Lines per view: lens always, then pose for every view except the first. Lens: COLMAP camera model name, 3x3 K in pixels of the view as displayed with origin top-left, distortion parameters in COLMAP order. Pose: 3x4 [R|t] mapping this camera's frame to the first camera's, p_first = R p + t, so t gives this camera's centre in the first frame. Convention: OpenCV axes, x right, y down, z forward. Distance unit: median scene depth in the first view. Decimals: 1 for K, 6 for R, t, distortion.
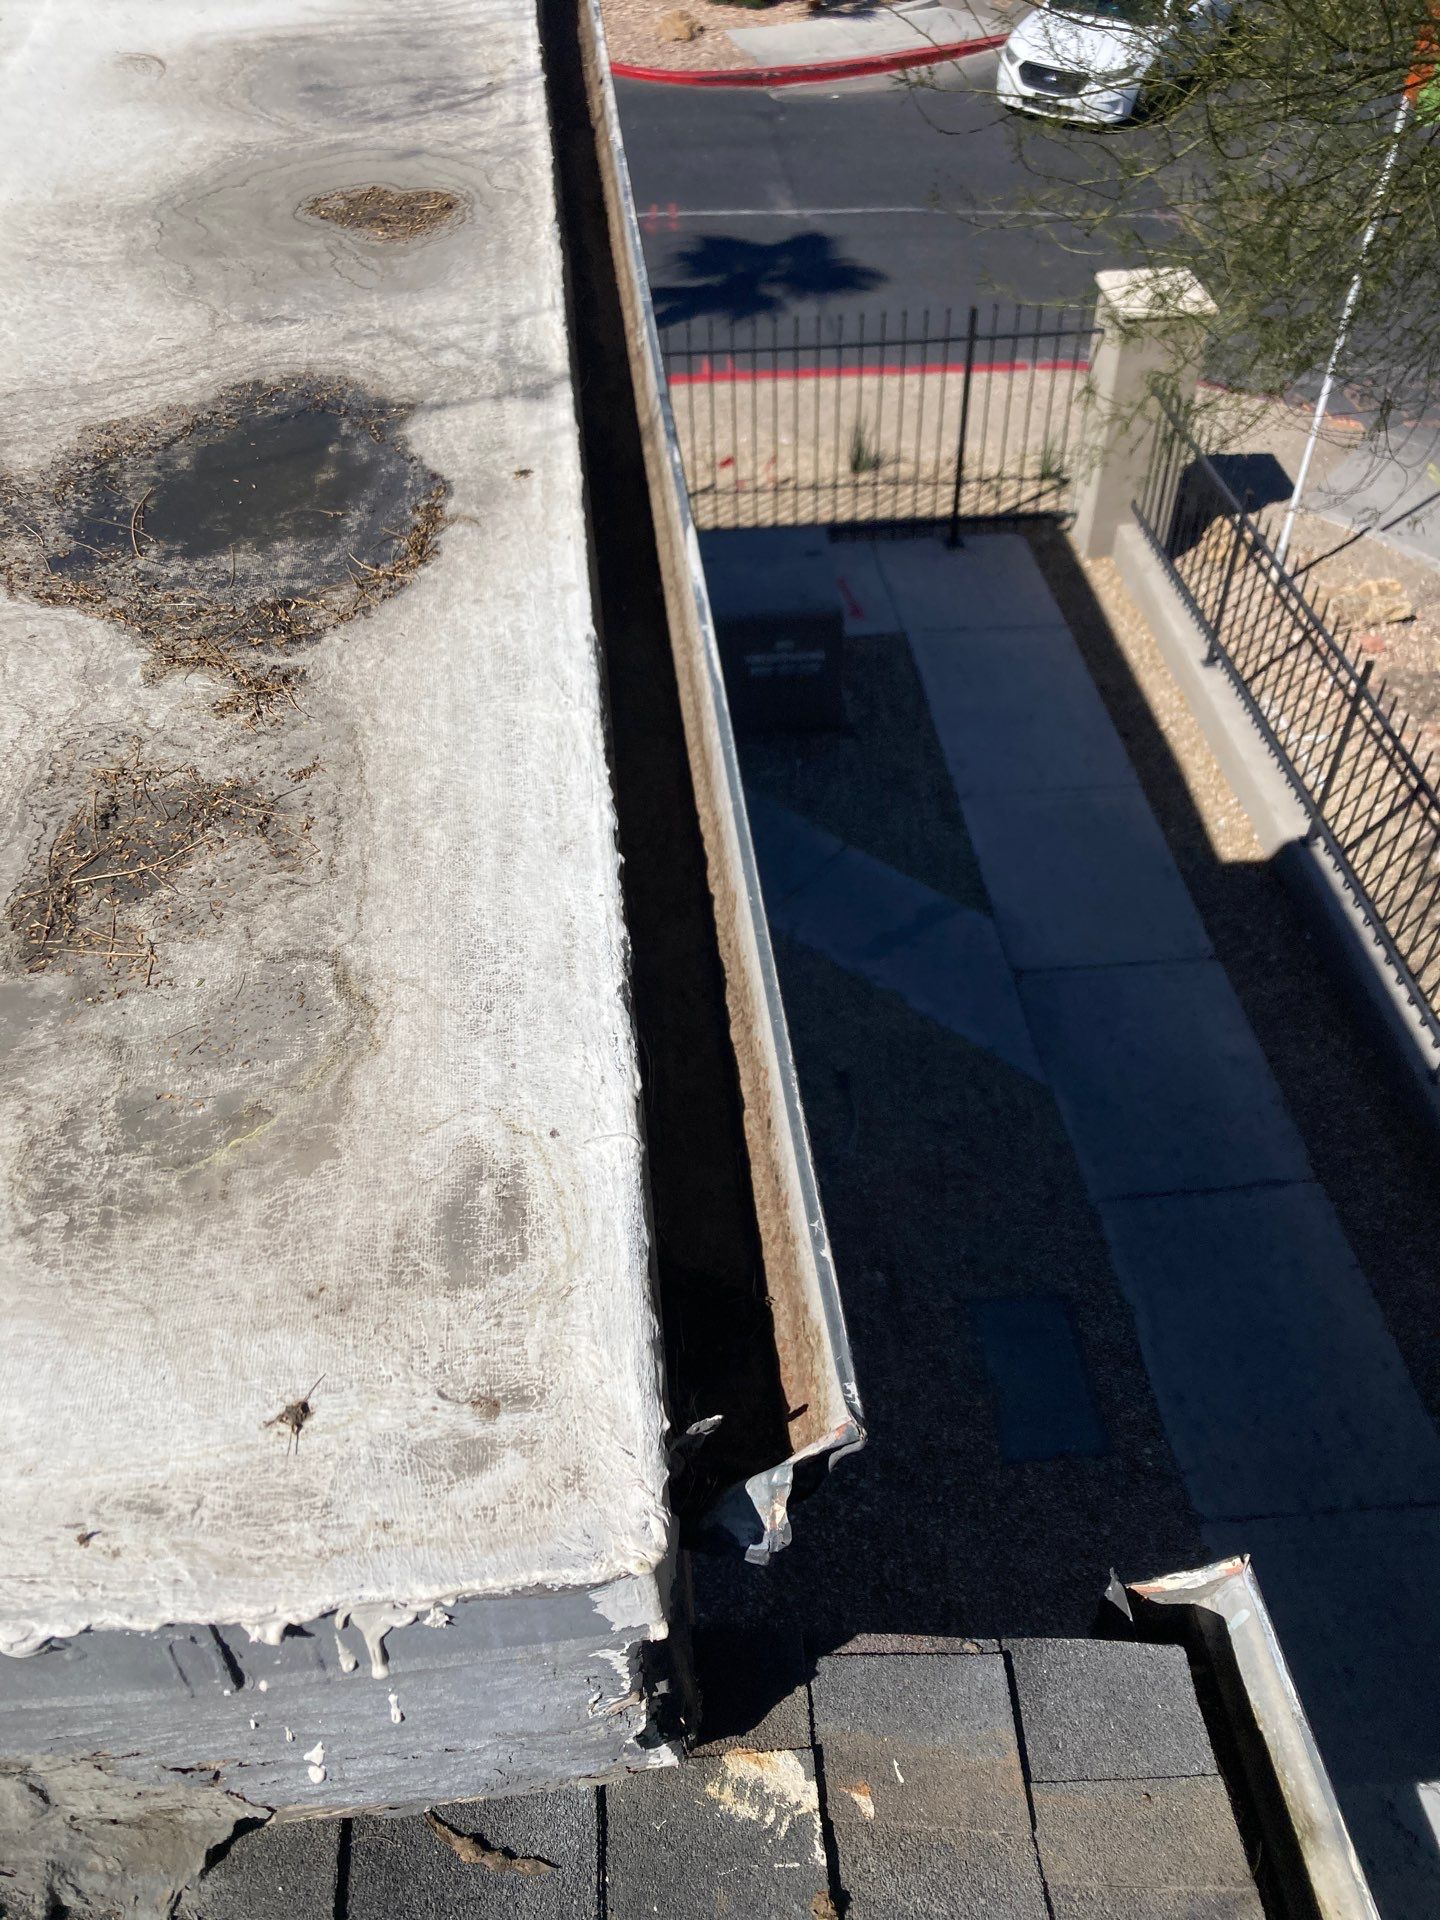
lens RADIAL K [[1555.3, 0, 729.2], [0, 1555.3, 979.4], [0, 0, 1]] dist [-0.000298, 0.045762]
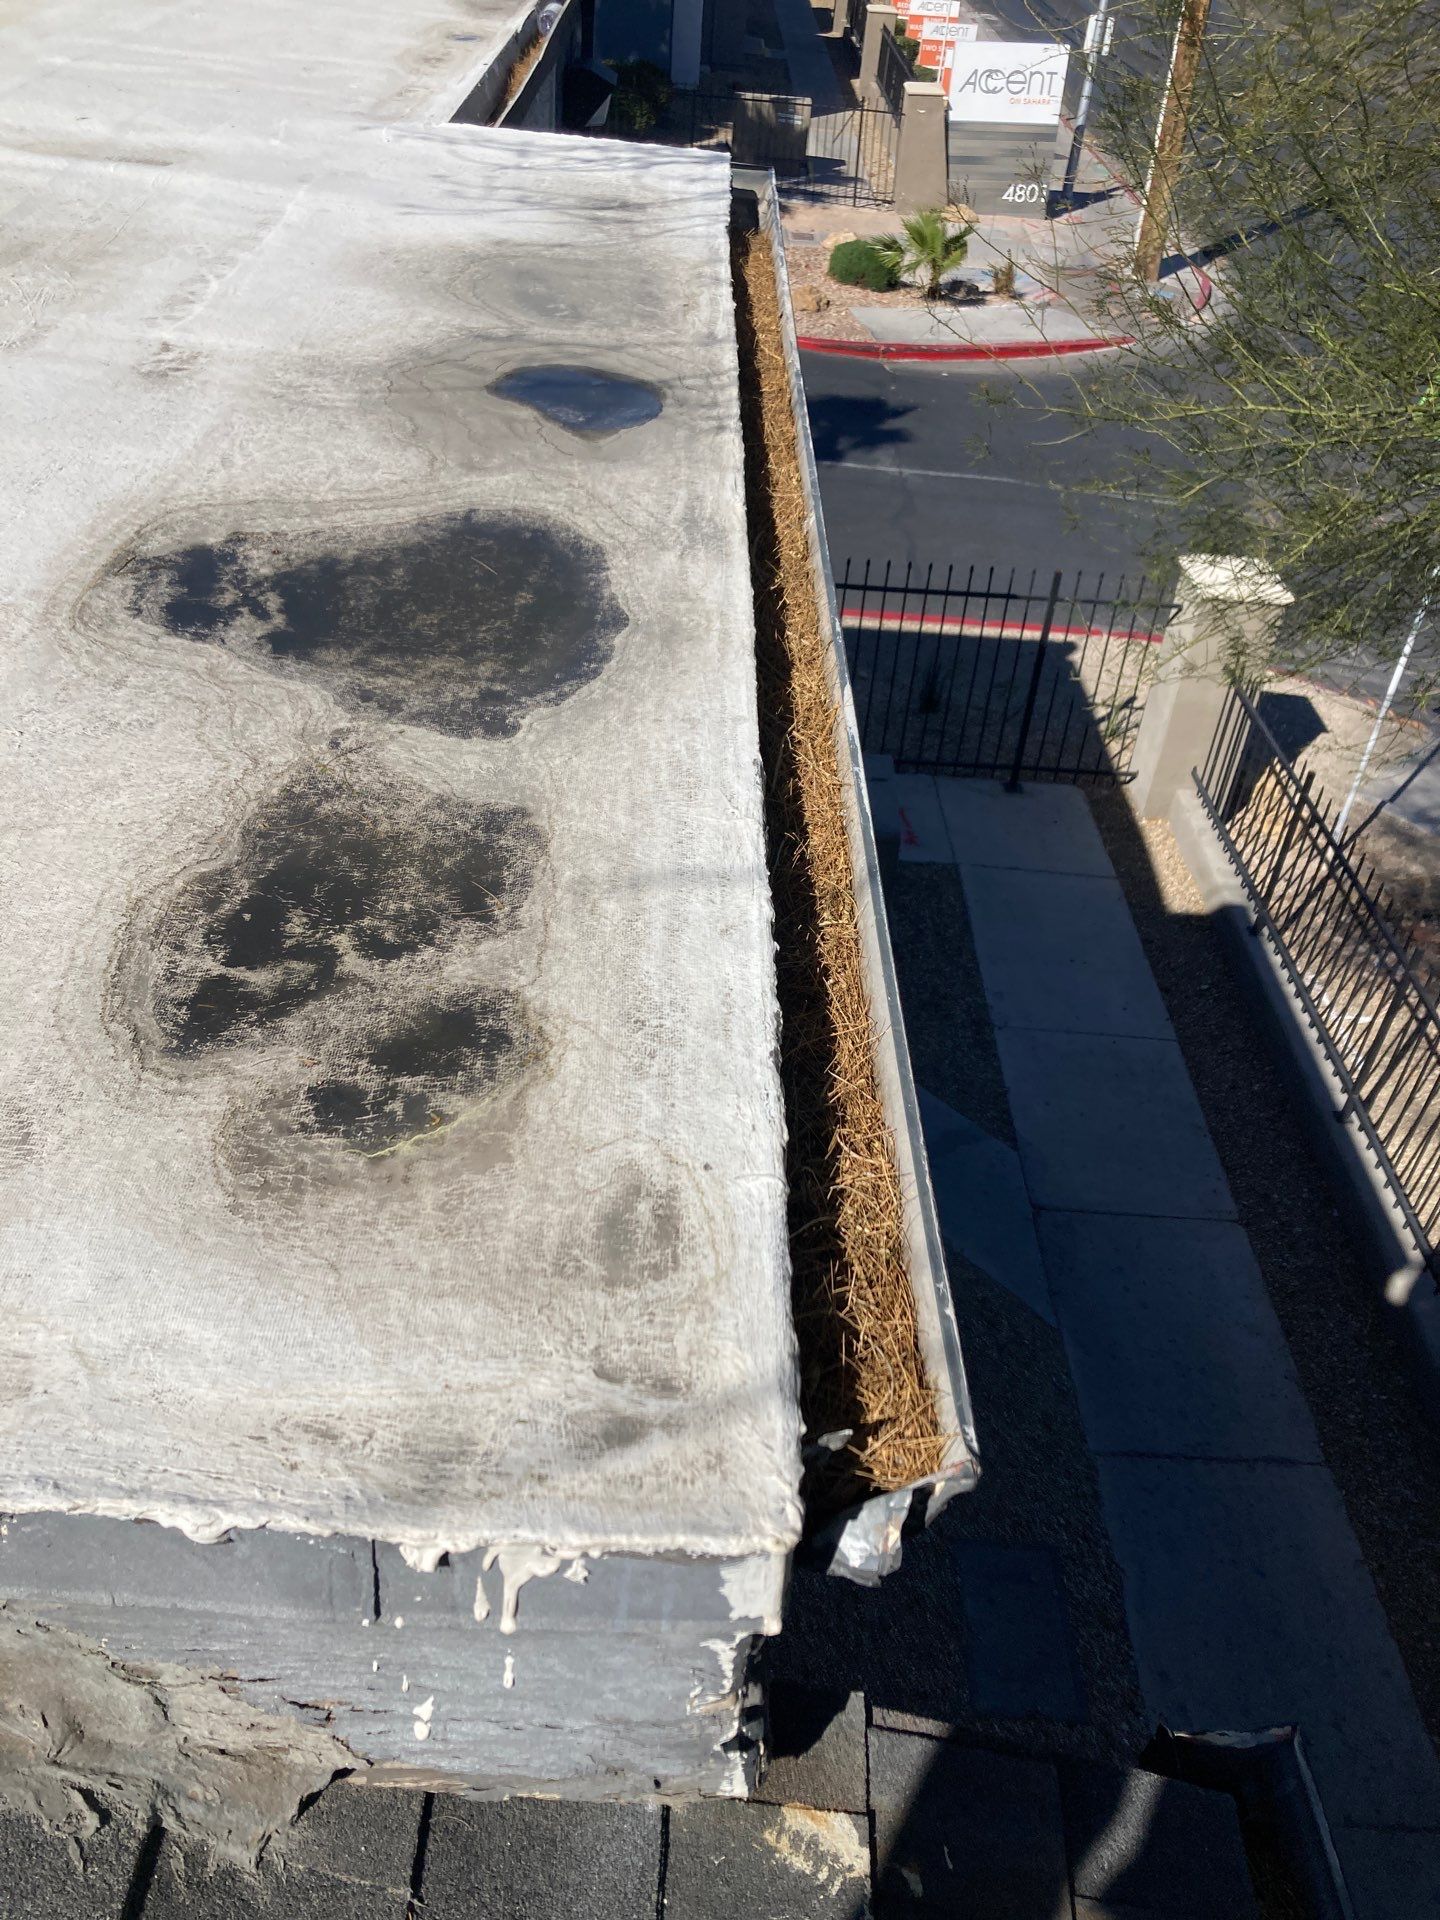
lens RADIAL K [[1538.3, 0, 720.0], [0, 1538.3, 960.0], [0, 0, 1]] dist [0.015963, -0.000392]
pose [[0.990552, 0.132139, -0.036698, -0.092511], [-0.135918, 0.981568, -0.134351, 0.109092], [0.018269, 0.138070, 0.990254, -0.091678]]
